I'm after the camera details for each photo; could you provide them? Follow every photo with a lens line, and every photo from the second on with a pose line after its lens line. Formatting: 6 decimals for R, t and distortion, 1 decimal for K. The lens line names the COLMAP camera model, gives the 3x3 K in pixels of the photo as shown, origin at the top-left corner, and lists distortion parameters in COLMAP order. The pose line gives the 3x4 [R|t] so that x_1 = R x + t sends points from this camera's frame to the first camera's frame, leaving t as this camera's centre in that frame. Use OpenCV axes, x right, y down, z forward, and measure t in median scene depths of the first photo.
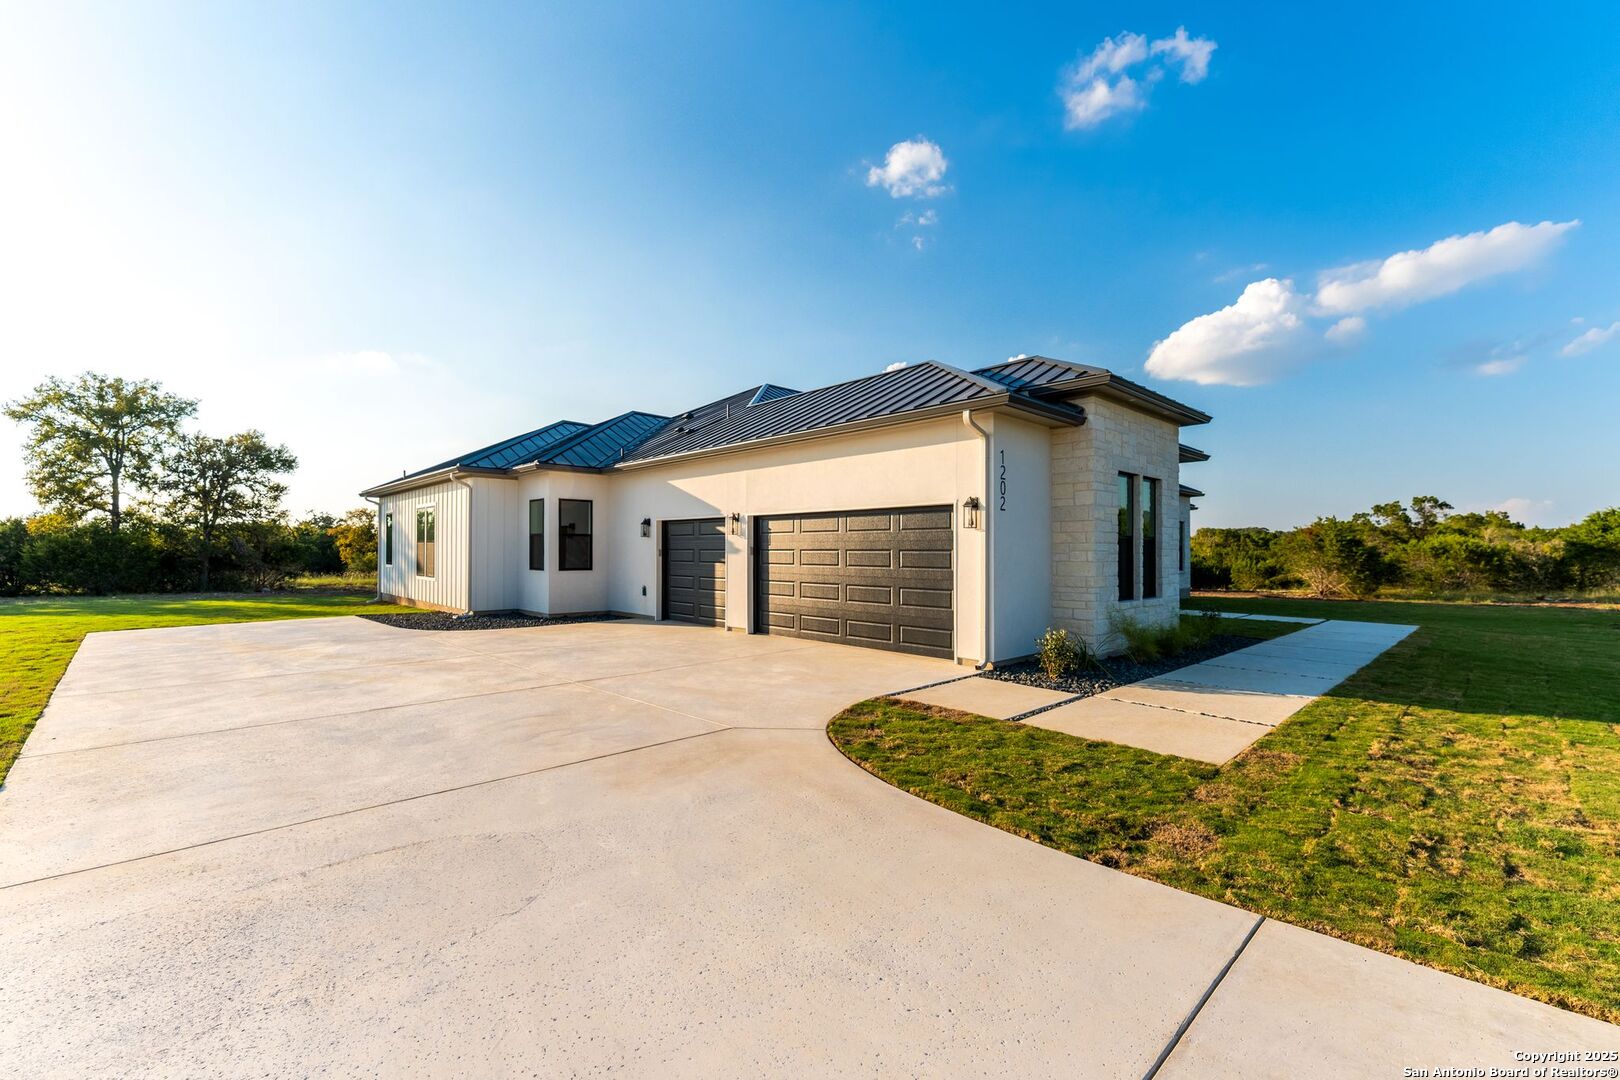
lens RADIAL K [[671.5, 0, 810.0], [0, 671.5, 540.0], [0, 0, 1]] dist [0.000890, 0.000181]
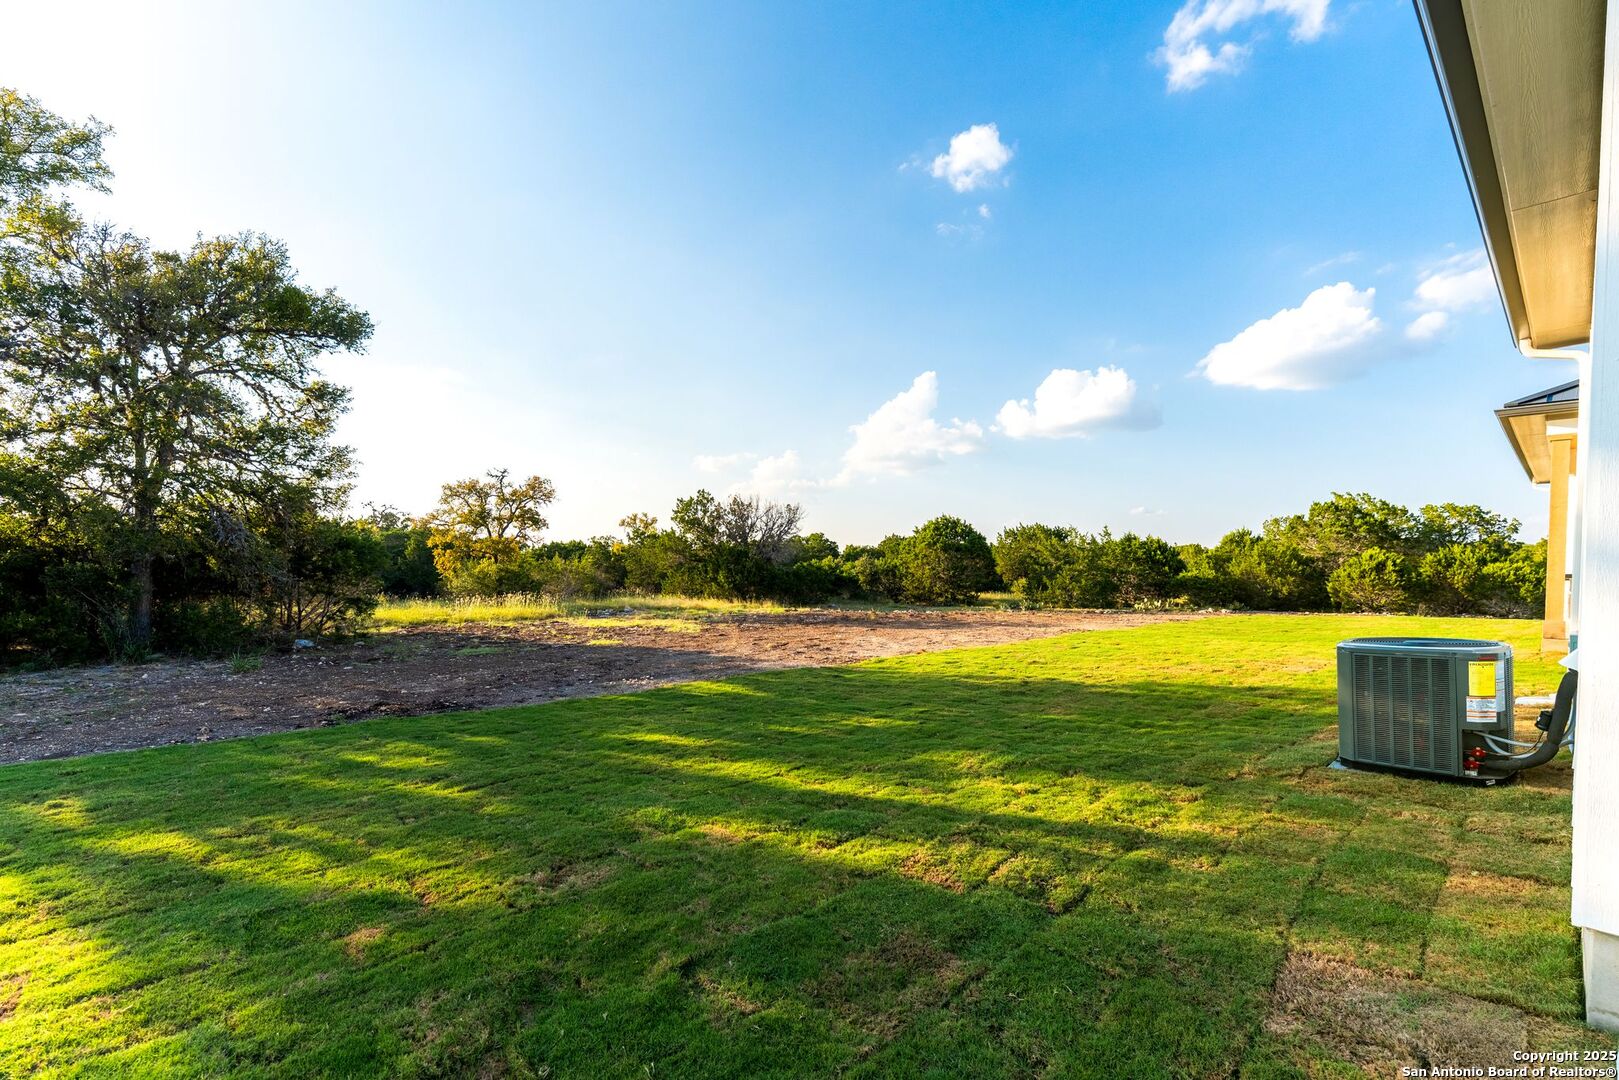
lens RADIAL K [[673.5, 0, 839.0], [0, 673.5, 567.4], [0, 0, 1]] dist [-0.000137, 0.000037]
pose [[0.999880, -0.005914, -0.014319, -0.473020], [0.006227, 0.999740, 0.021937, 0.021039], [0.014185, -0.022024, 0.999657, 0.591033]]
